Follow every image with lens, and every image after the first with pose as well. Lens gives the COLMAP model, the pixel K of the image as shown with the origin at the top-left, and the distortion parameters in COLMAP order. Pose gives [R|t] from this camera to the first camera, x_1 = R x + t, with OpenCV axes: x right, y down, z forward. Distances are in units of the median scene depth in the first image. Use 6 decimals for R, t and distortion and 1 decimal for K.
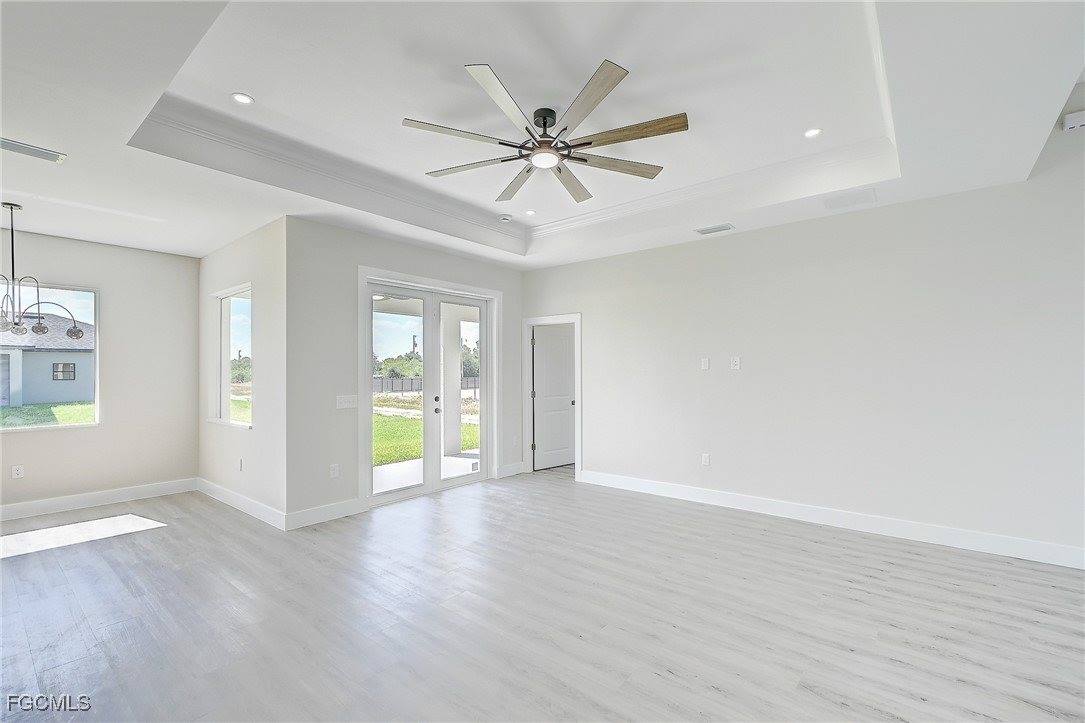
lens RADIAL K [[474.8, 0, 545.3], [0, 474.8, 367.0], [0, 0, 1]] dist [-0.003156, -0.000100]
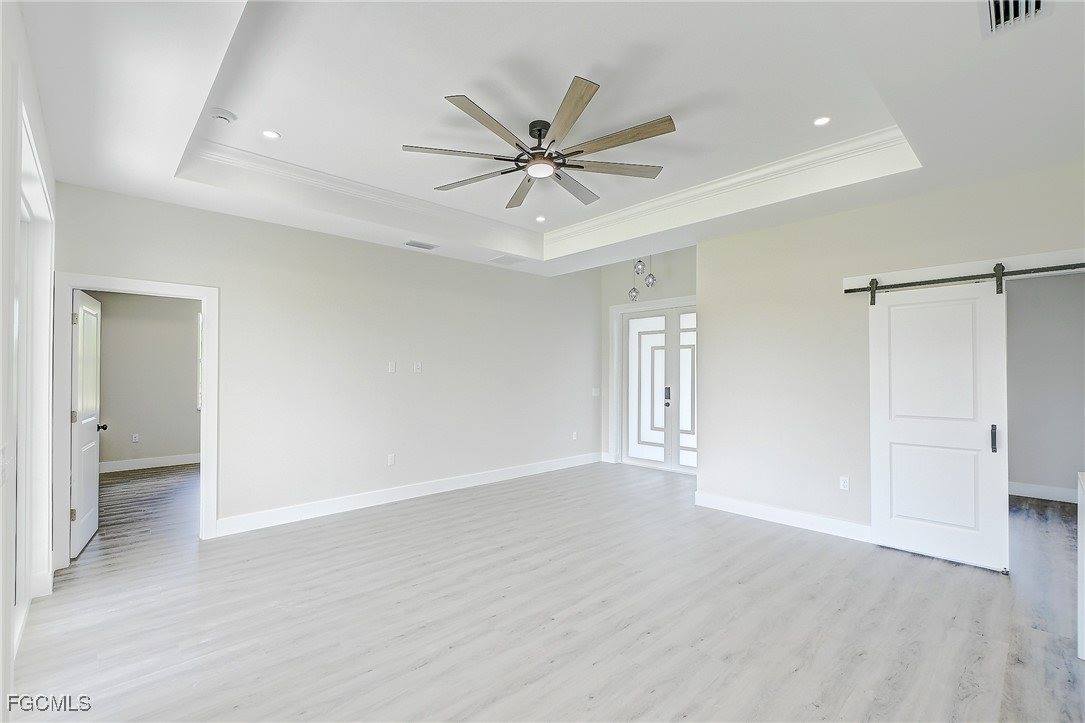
lens RADIAL K [[474.8, 0, 540.7], [0, 474.8, 368.1], [0, 0, 1]] dist [-0.003156, -0.000100]
pose [[0.140334, 0.010072, 0.990053, -0.698008], [-0.006371, 0.999937, -0.009270, 0.003547], [-0.990084, -0.005007, 0.140389, 0.582440]]
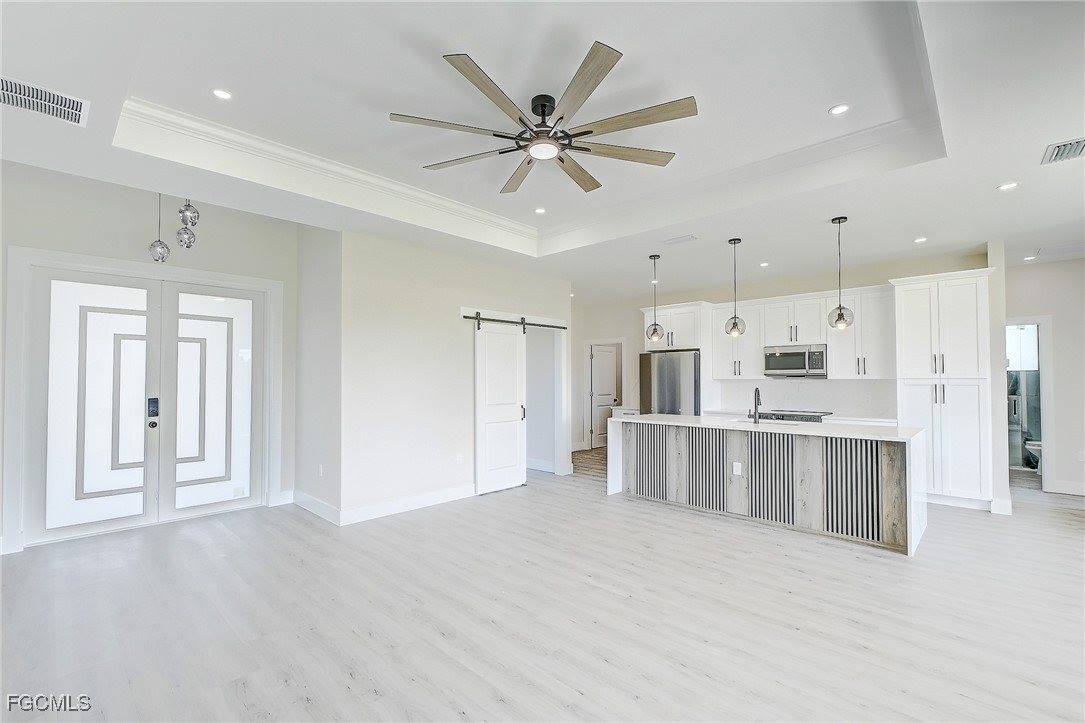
lens RADIAL K [[474.8, 0, 540.4], [0, 474.8, 368.0], [0, 0, 1]] dist [-0.003156, -0.000100]
pose [[-0.995906, 0.002221, 0.090369, -0.051438], [-0.000095, 0.999672, -0.025623, 0.008959], [-0.090396, -0.025527, -0.995579, 1.317166]]
